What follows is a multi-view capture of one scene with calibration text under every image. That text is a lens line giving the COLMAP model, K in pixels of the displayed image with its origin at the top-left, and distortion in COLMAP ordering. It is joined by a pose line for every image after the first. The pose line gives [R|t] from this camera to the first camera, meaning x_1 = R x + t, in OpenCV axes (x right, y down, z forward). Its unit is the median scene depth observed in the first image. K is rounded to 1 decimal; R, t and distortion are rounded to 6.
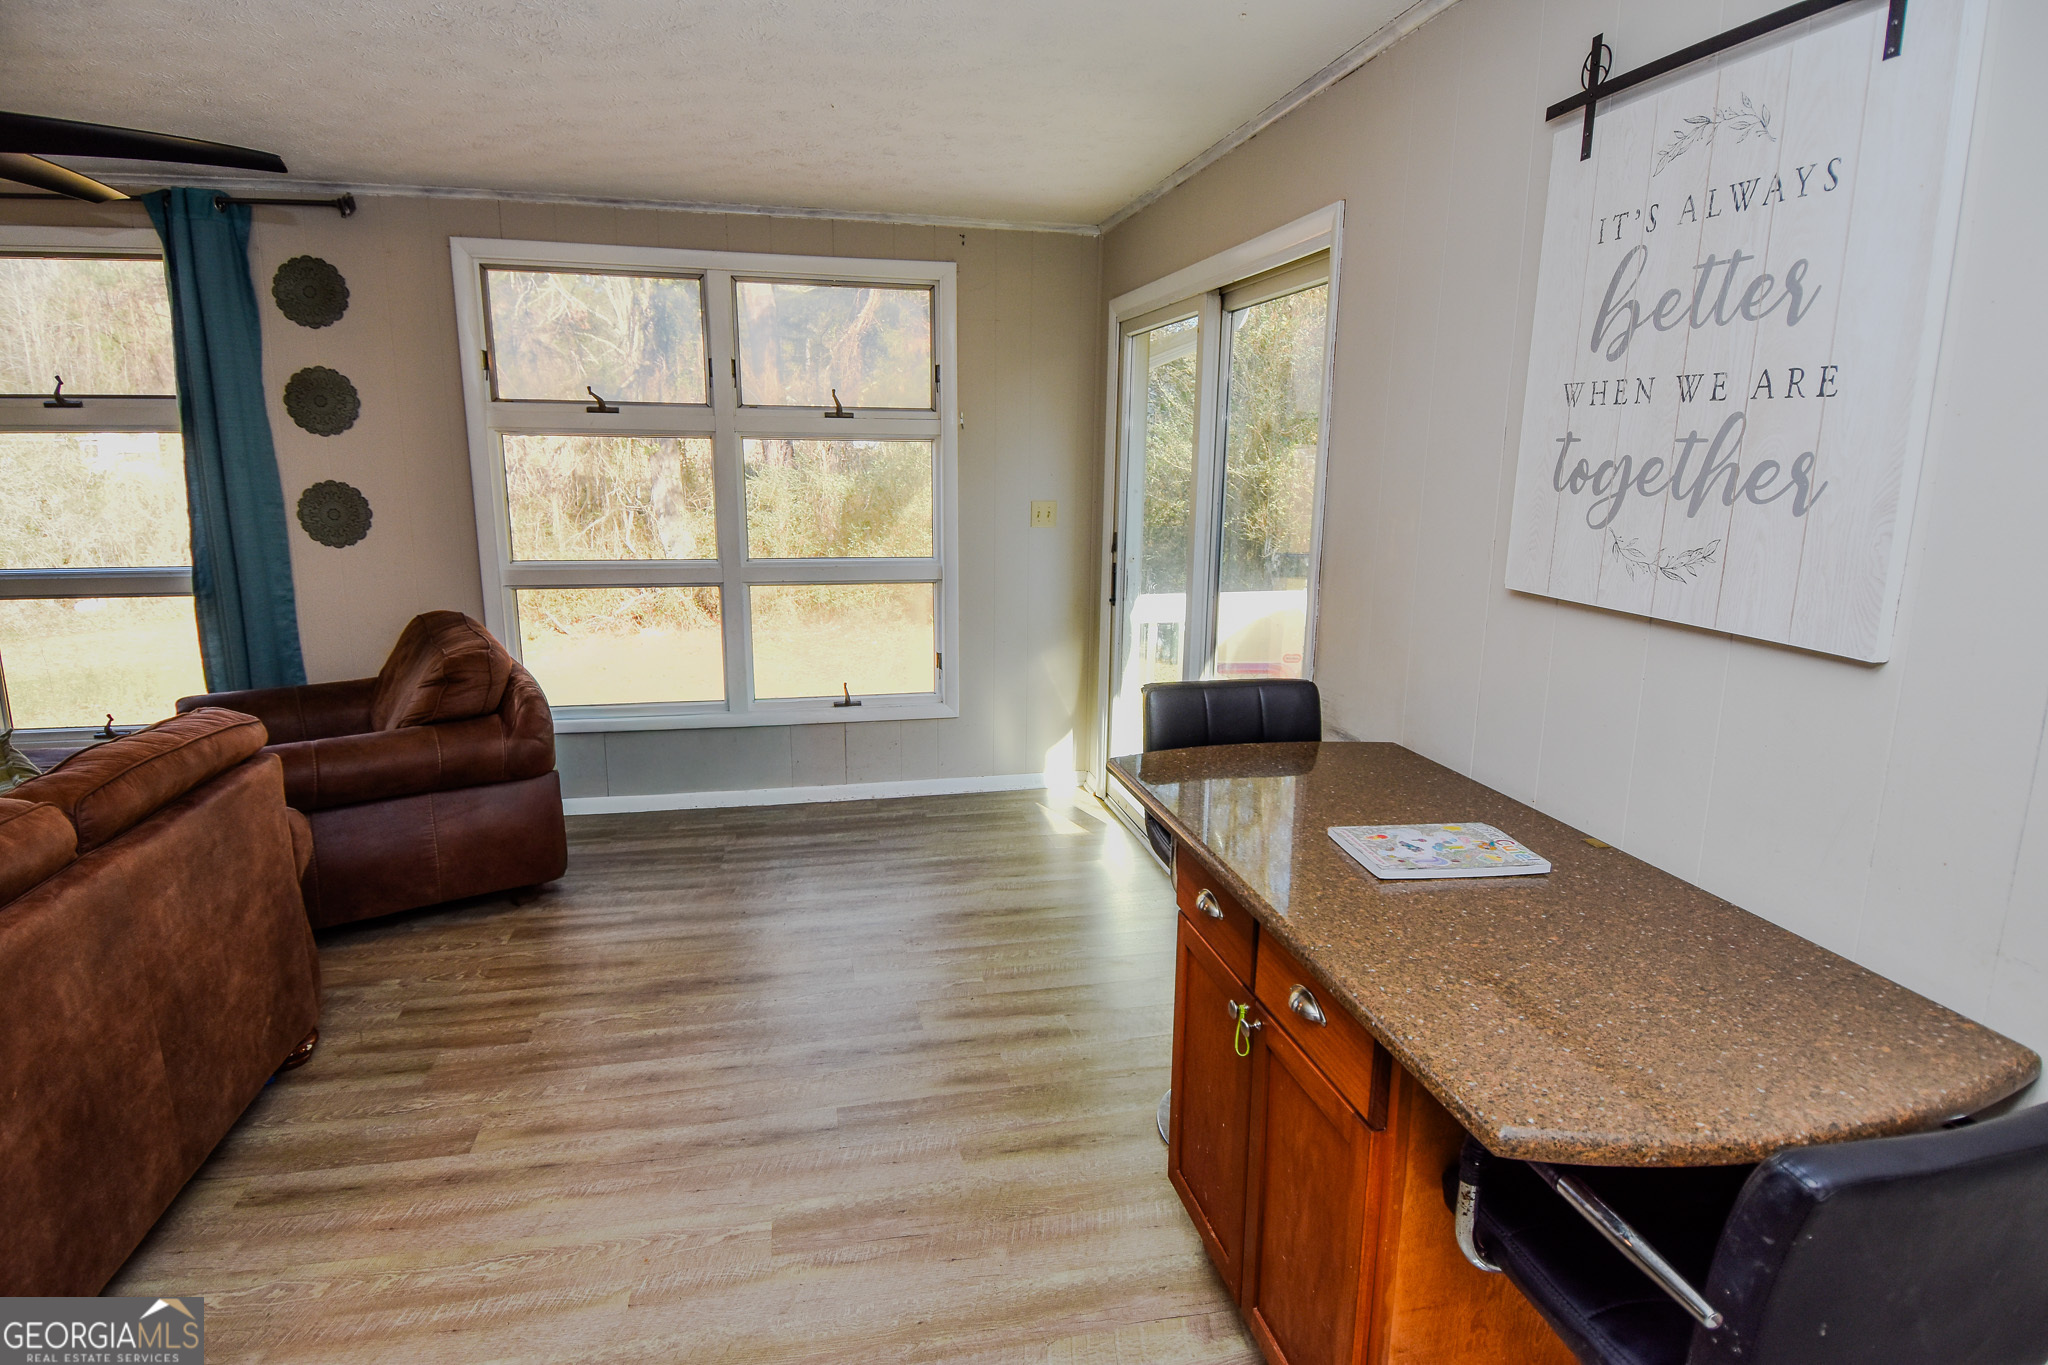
lens RADIAL K [[1060.4, 0, 1025.7], [0, 1060.4, 667.6], [0, 0, 1]] dist [0.051068, -0.055341]
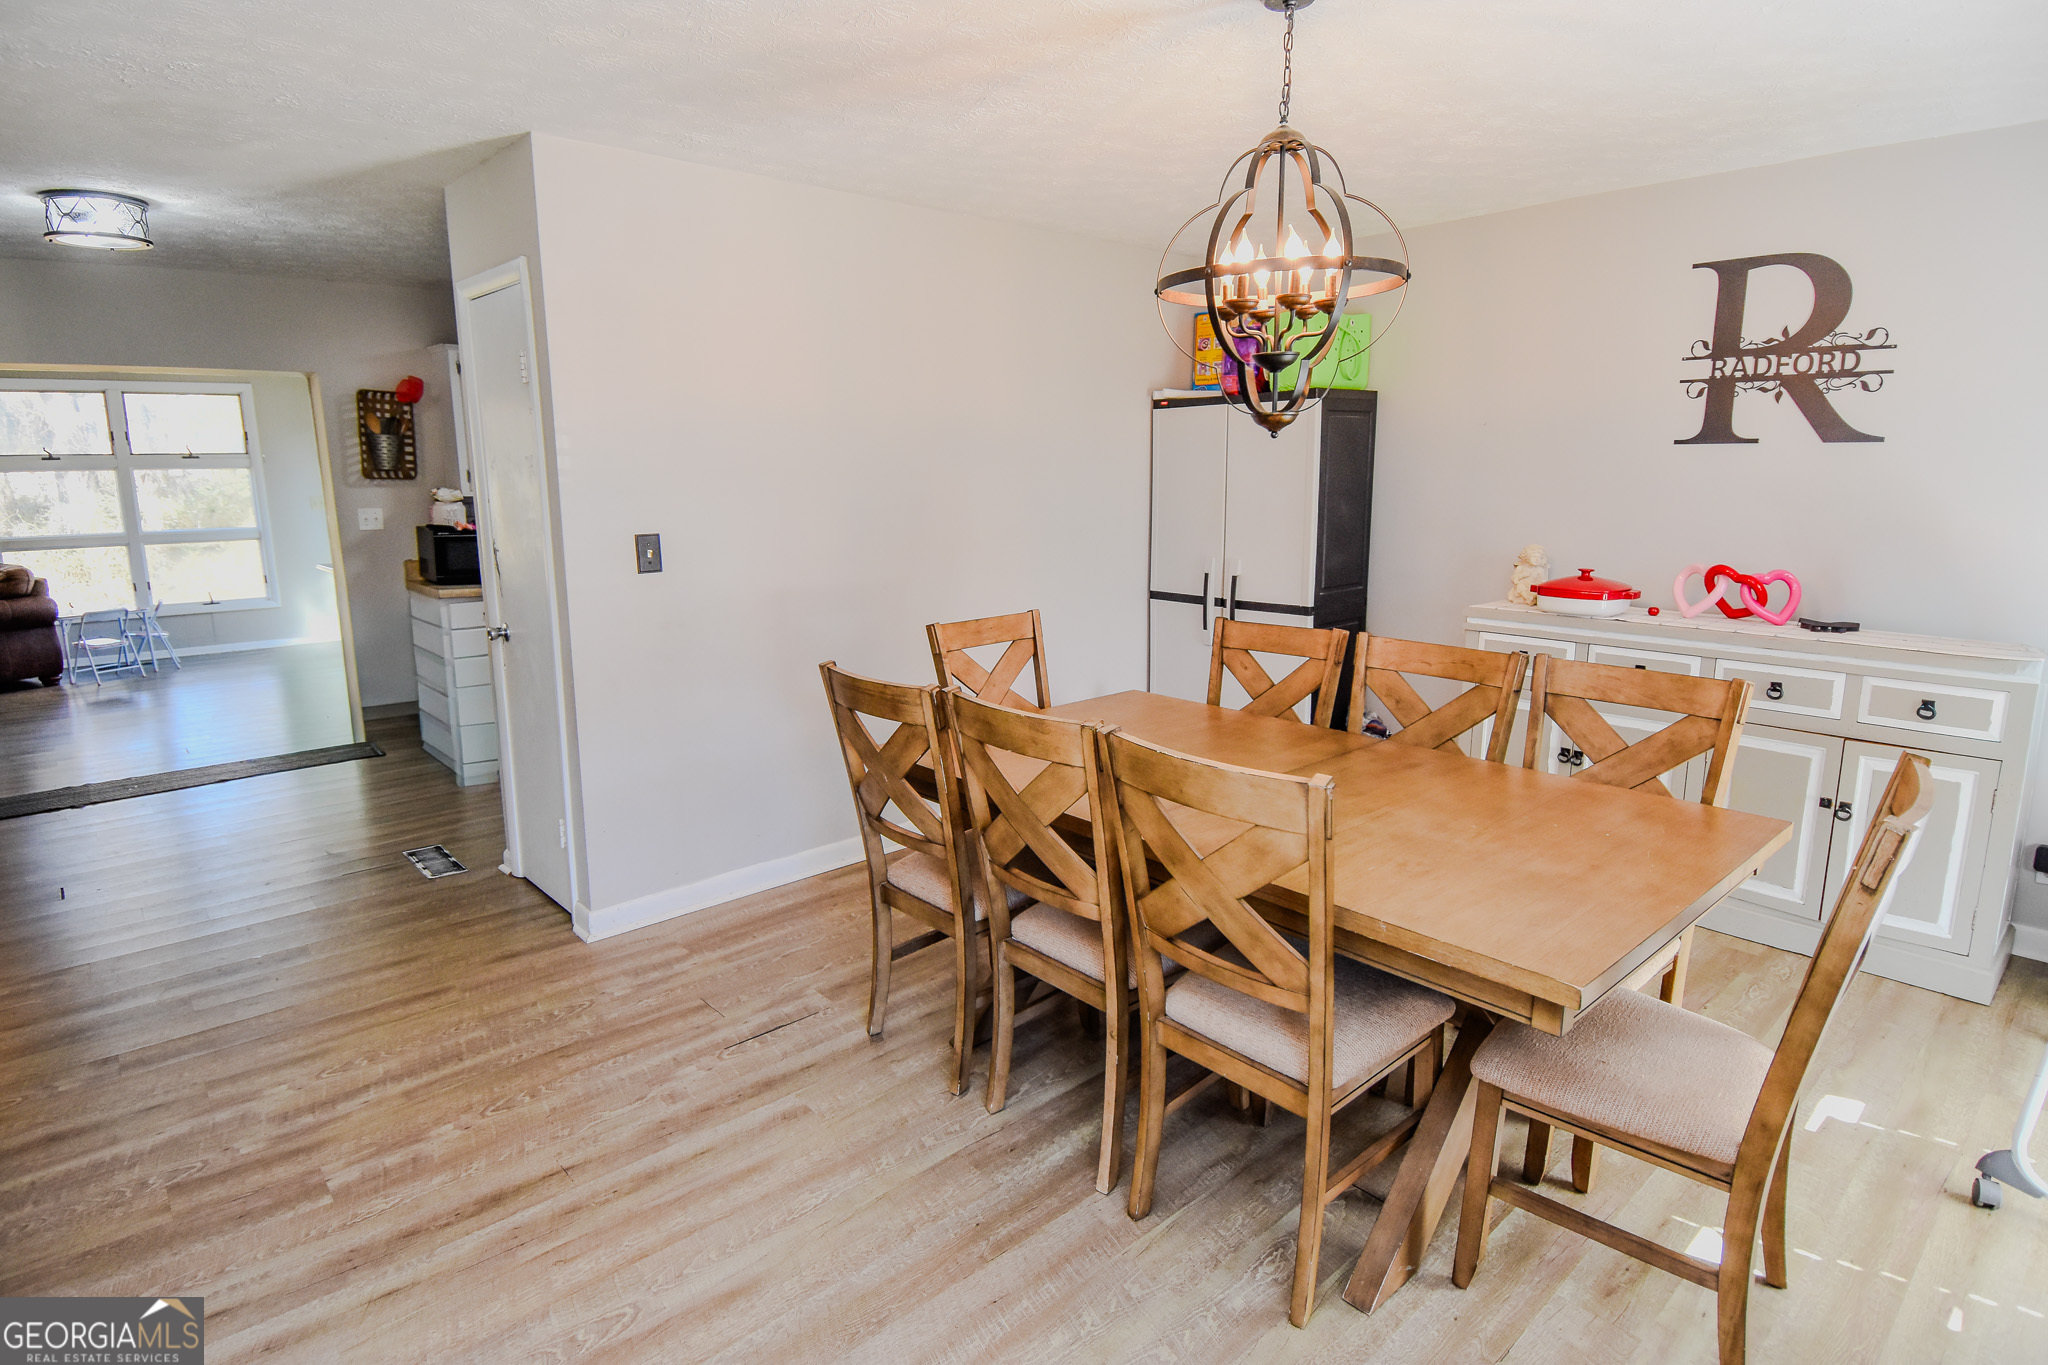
lens RADIAL K [[1060.4, 0, 1025.7], [0, 1060.4, 667.6], [0, 0, 1]] dist [0.051068, -0.055341]
pose [[0.873219, -0.103910, 0.476120, 0.198302], [0.110284, 0.993792, 0.014623, 0.303802], [-0.474684, 0.039739, 0.879259, -1.520920]]
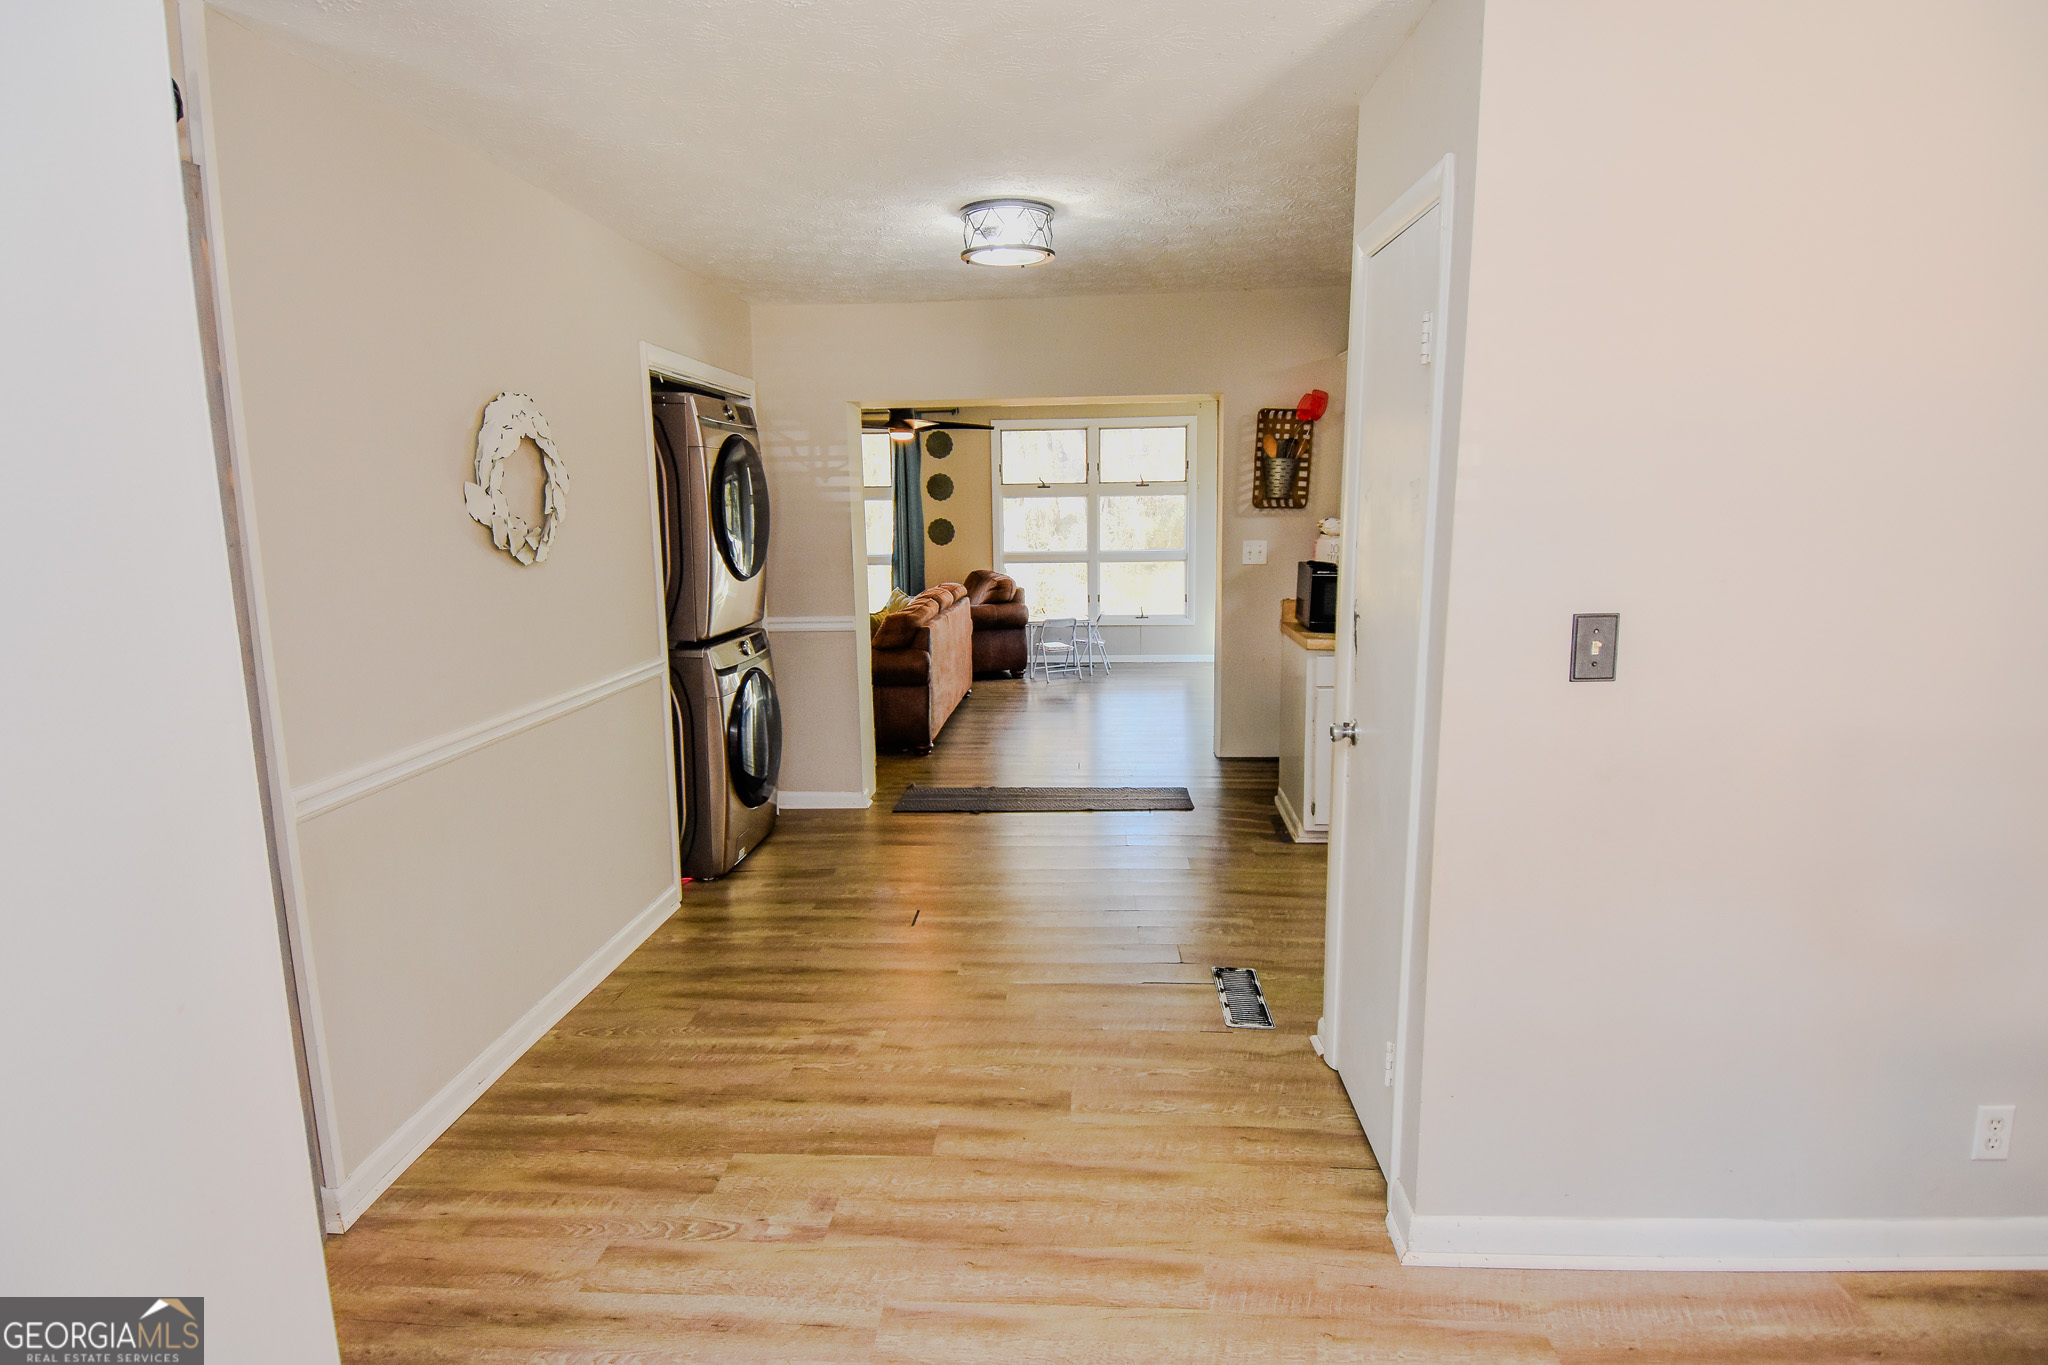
lens RADIAL K [[1060.4, 0, 1025.7], [0, 1060.4, 667.6], [0, 0, 1]] dist [0.051068, -0.055341]
pose [[0.957161, 0.023319, -0.288616, 0.242189], [-0.034862, 0.998782, -0.034917, 0.231463], [0.287451, 0.043483, 0.956808, -1.187510]]
